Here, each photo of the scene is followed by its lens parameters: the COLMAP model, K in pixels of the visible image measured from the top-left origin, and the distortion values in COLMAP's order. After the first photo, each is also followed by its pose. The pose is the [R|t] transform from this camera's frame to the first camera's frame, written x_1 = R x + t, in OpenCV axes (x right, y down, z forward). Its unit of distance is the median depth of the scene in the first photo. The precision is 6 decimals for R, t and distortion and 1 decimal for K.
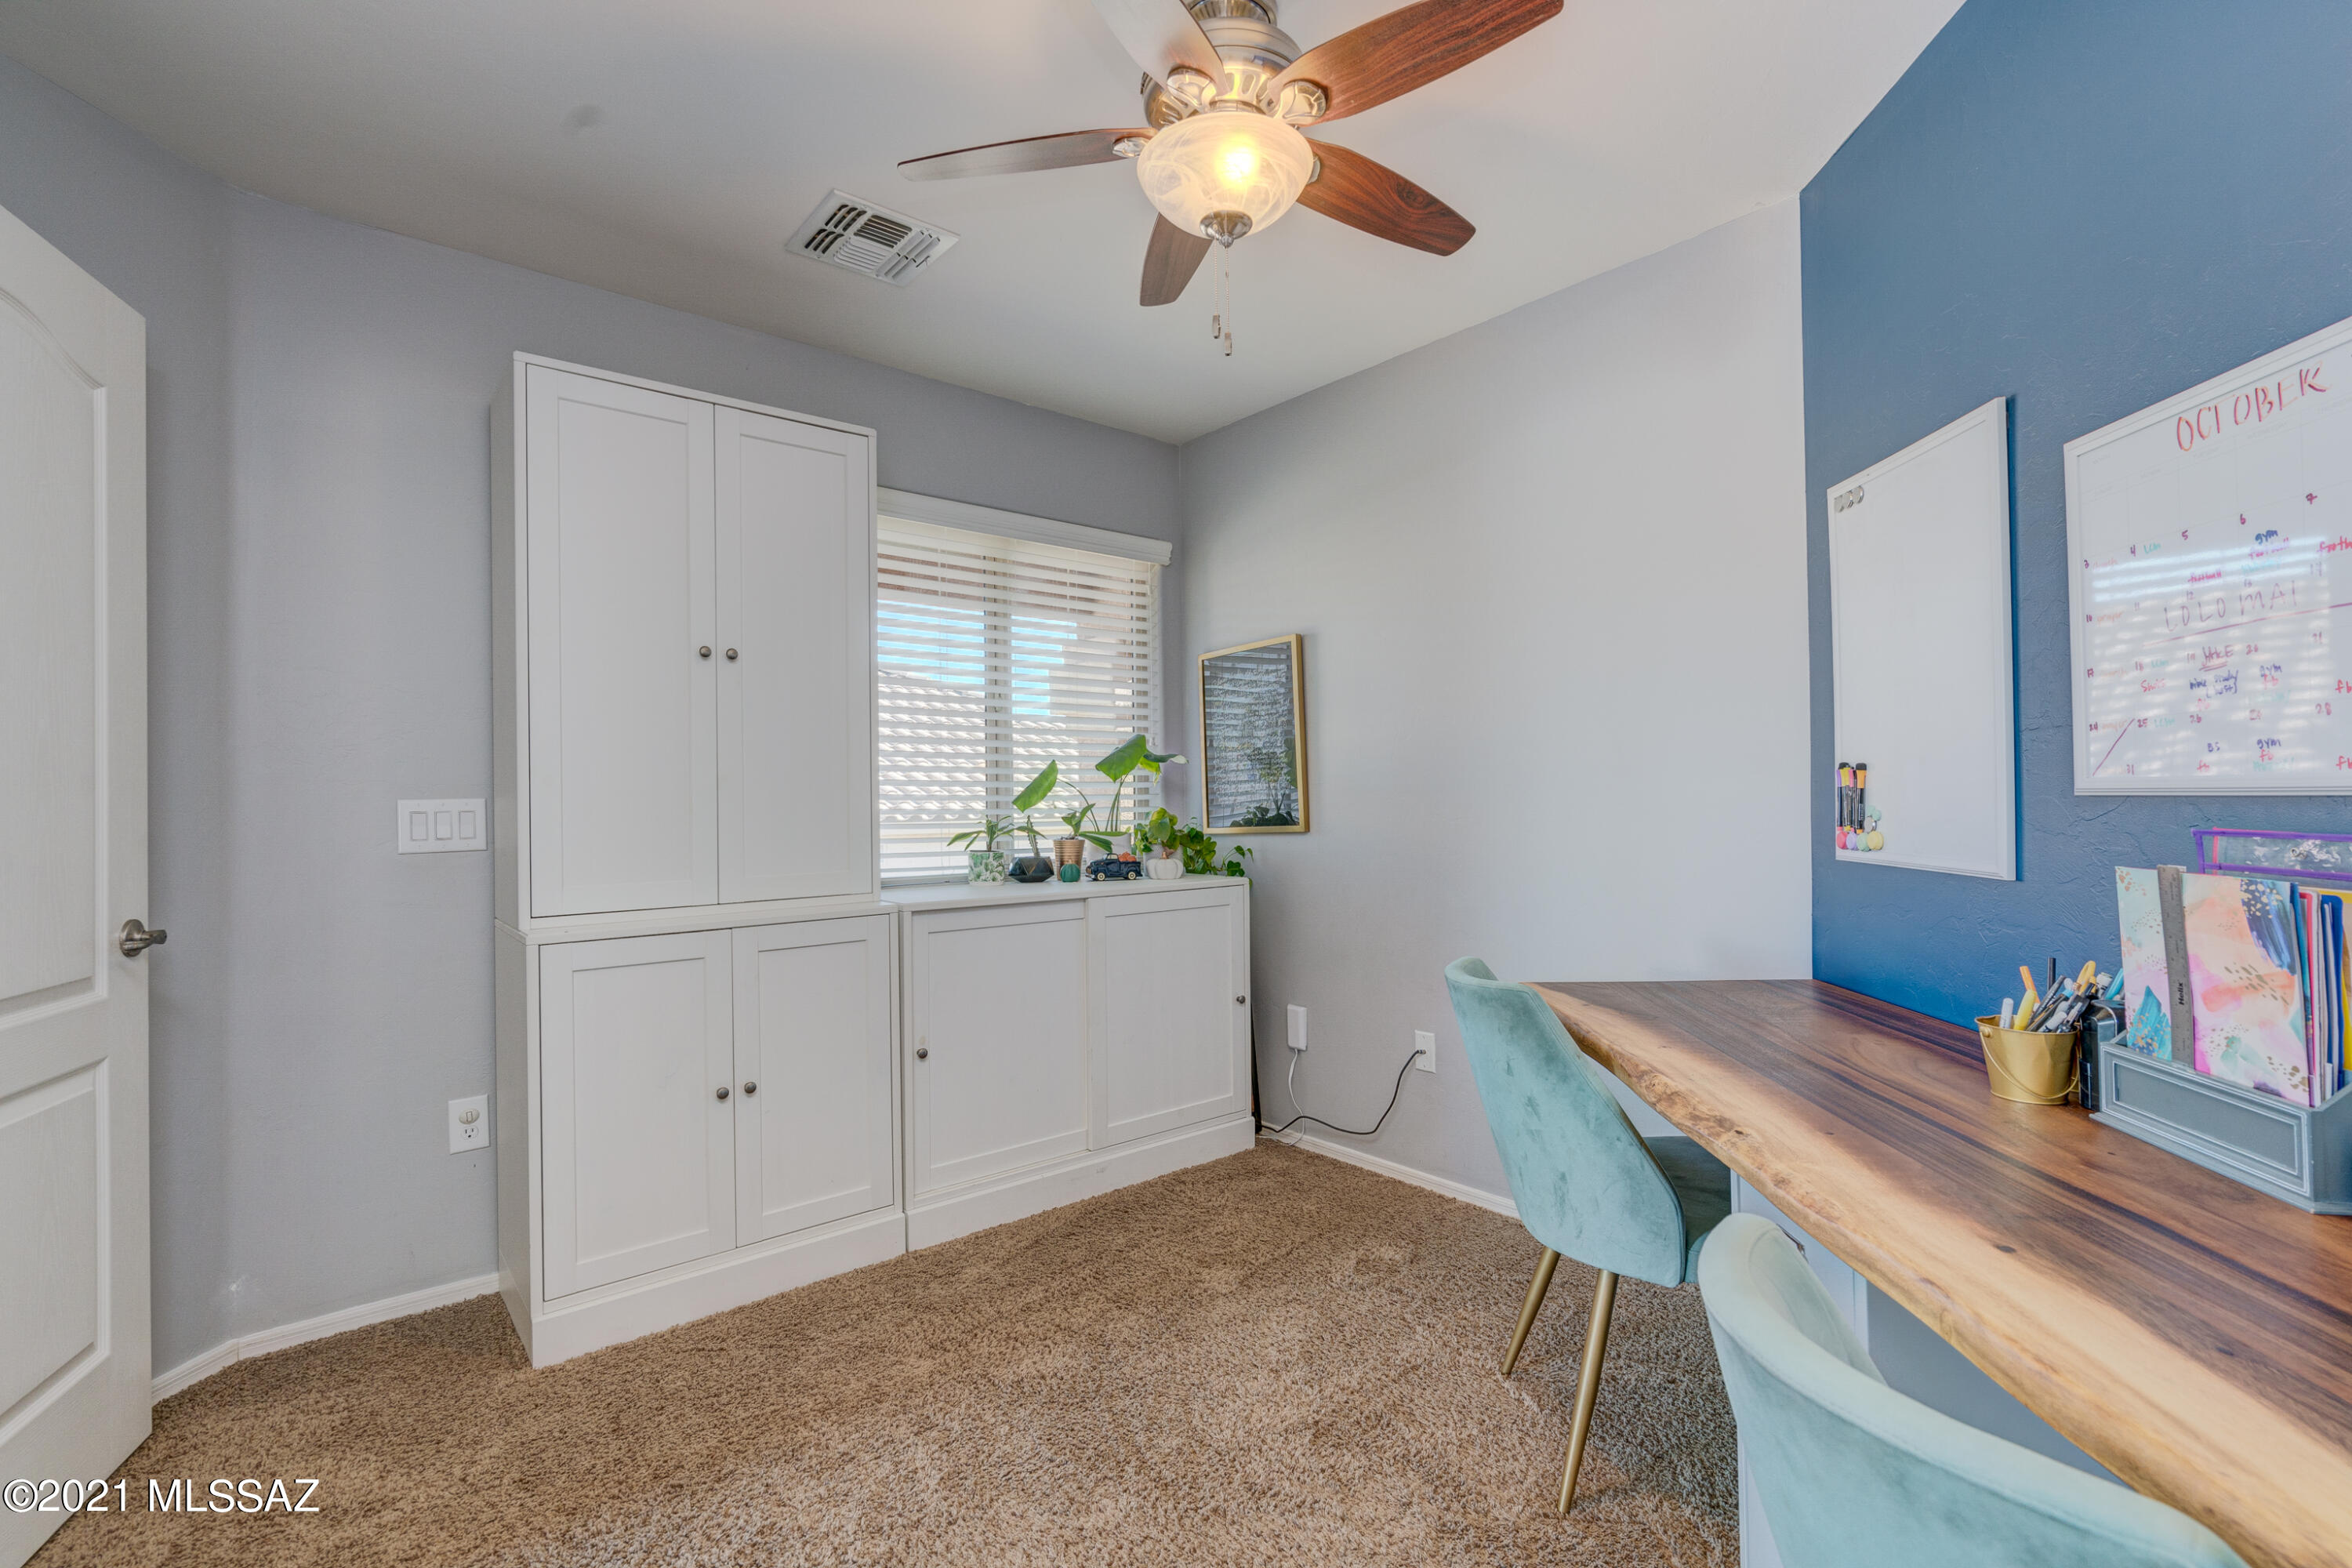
lens RADIAL K [[1064.6, 0, 1176.1], [0, 1064.6, 784.0], [0, 0, 1]] dist [-0.010390, 0.006824]
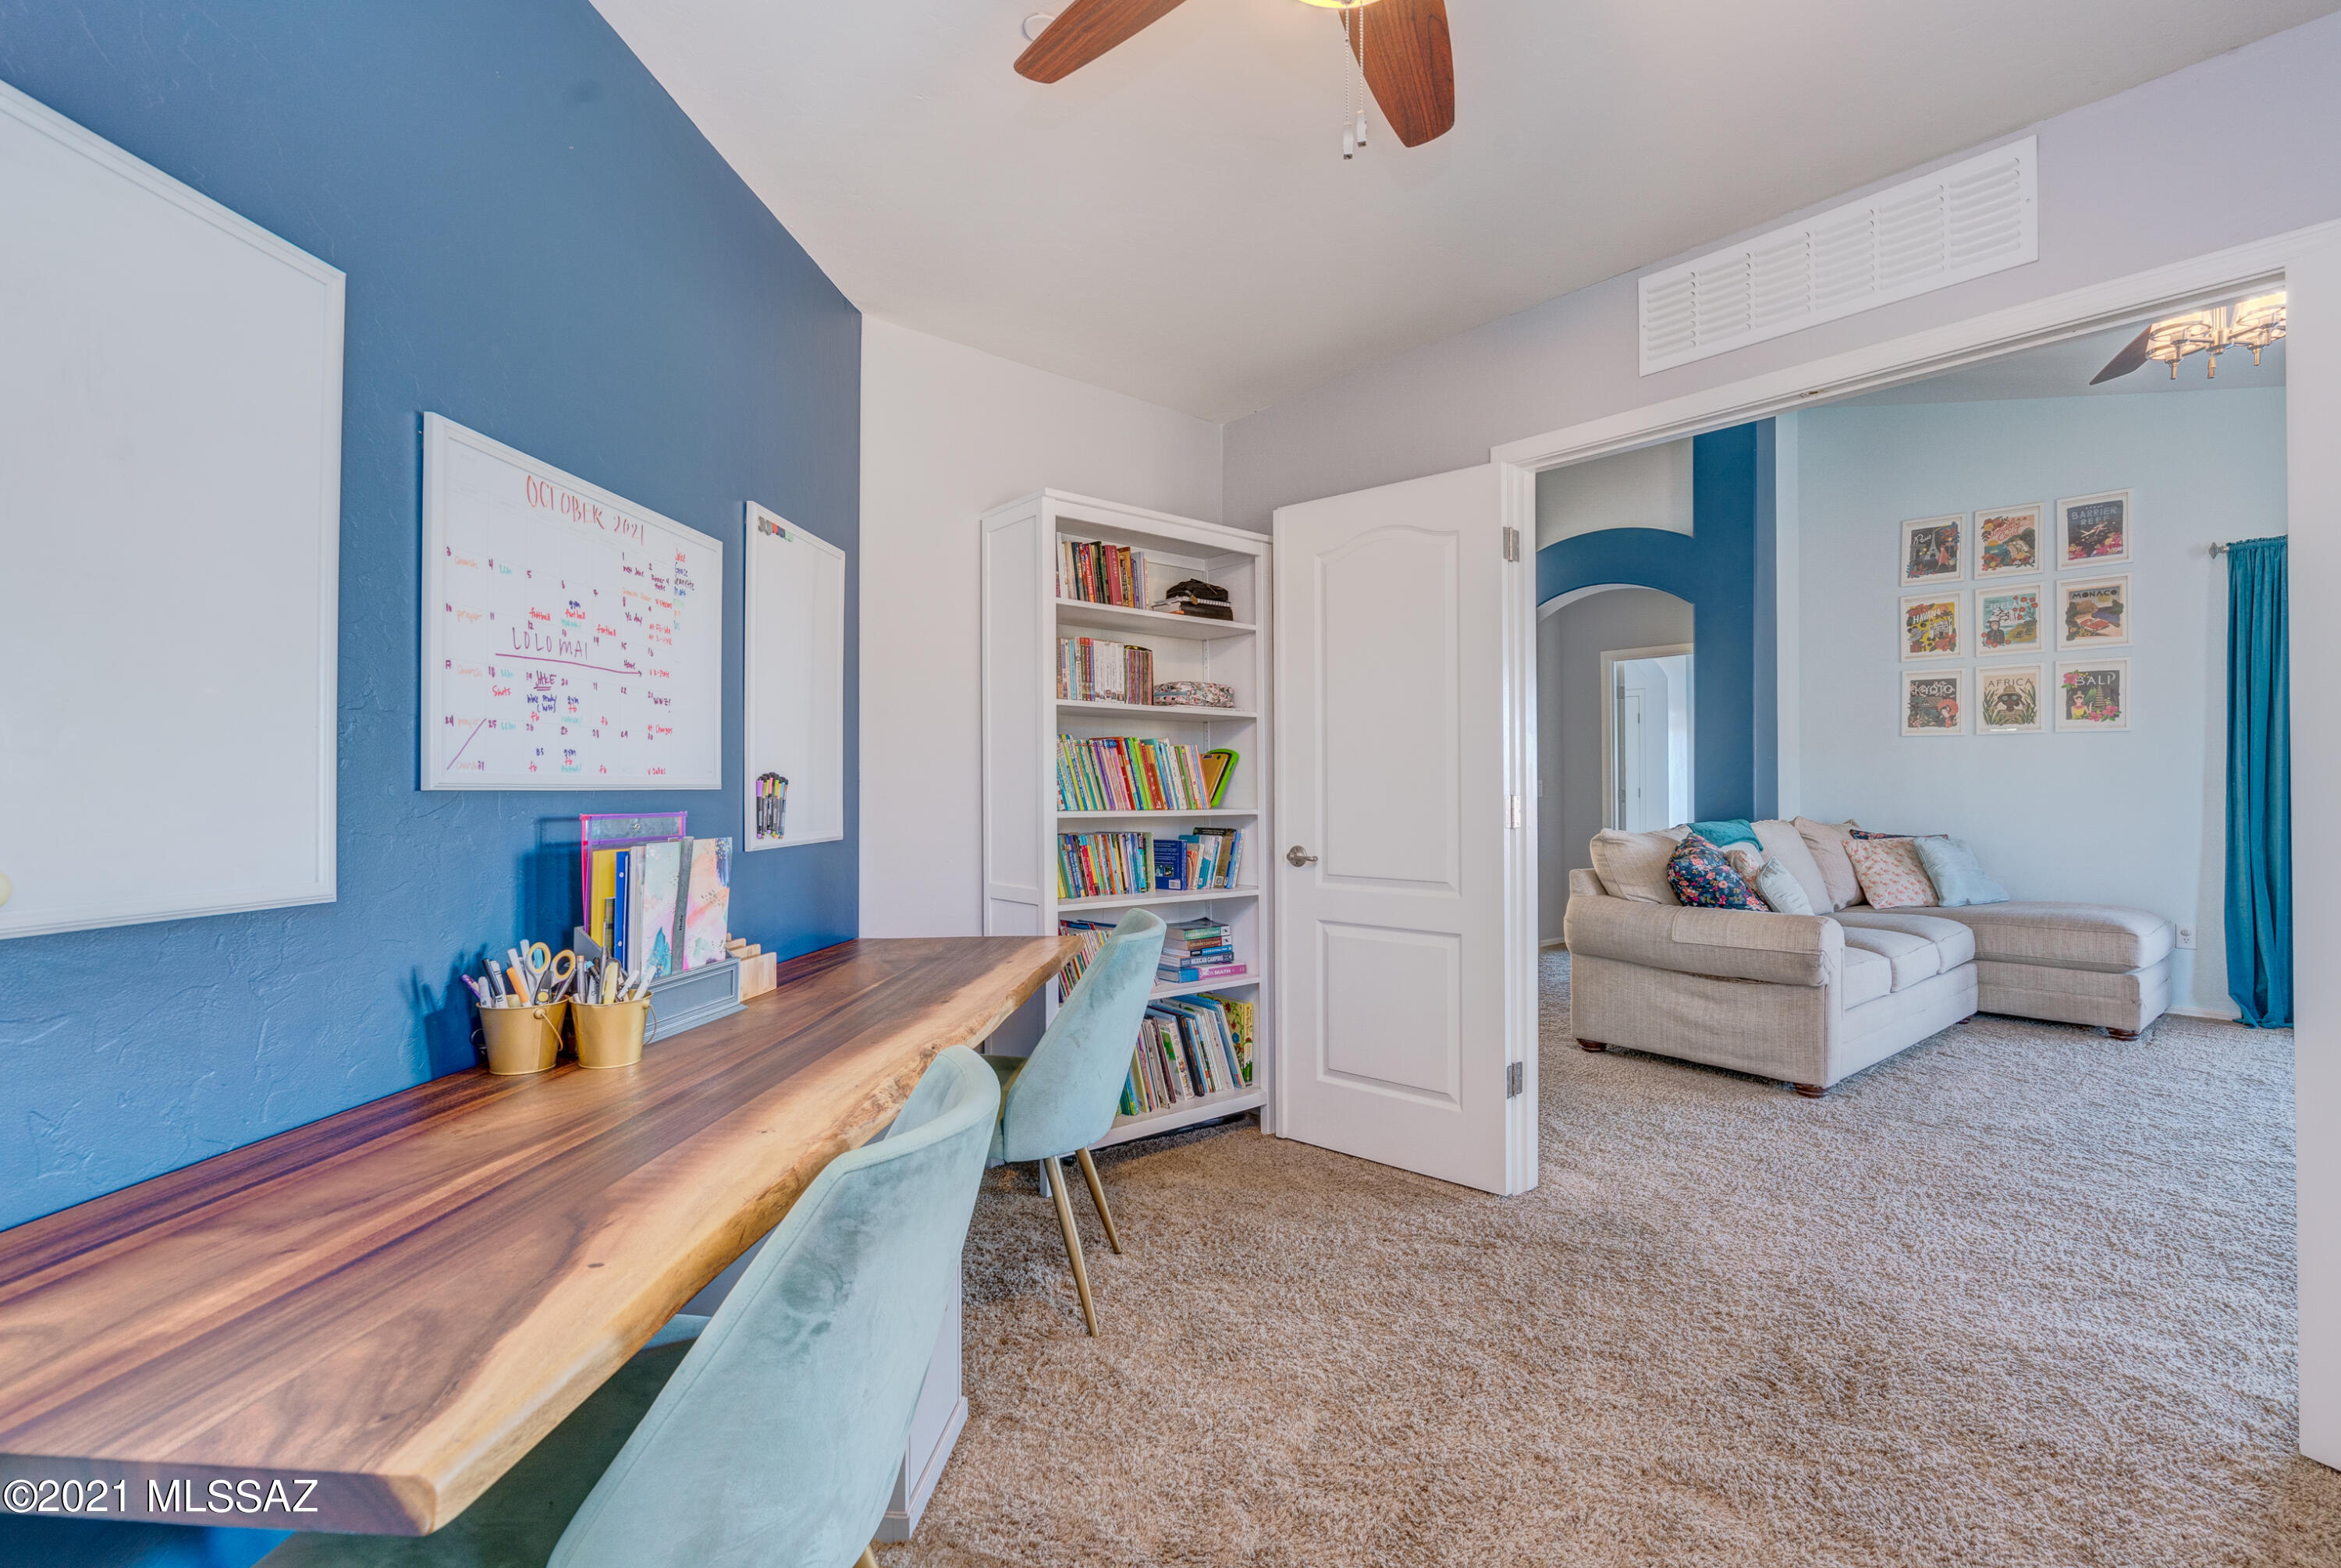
lens RADIAL K [[1059.5, 0, 1169.2], [0, 1059.5, 781.6], [0, 0, 1]] dist [-0.010390, 0.006824]
pose [[-0.999935, 0.010704, -0.004011, 0.242974], [0.010785, 0.999727, -0.020714, 0.034088], [0.003788, -0.020756, -0.999777, 2.270092]]
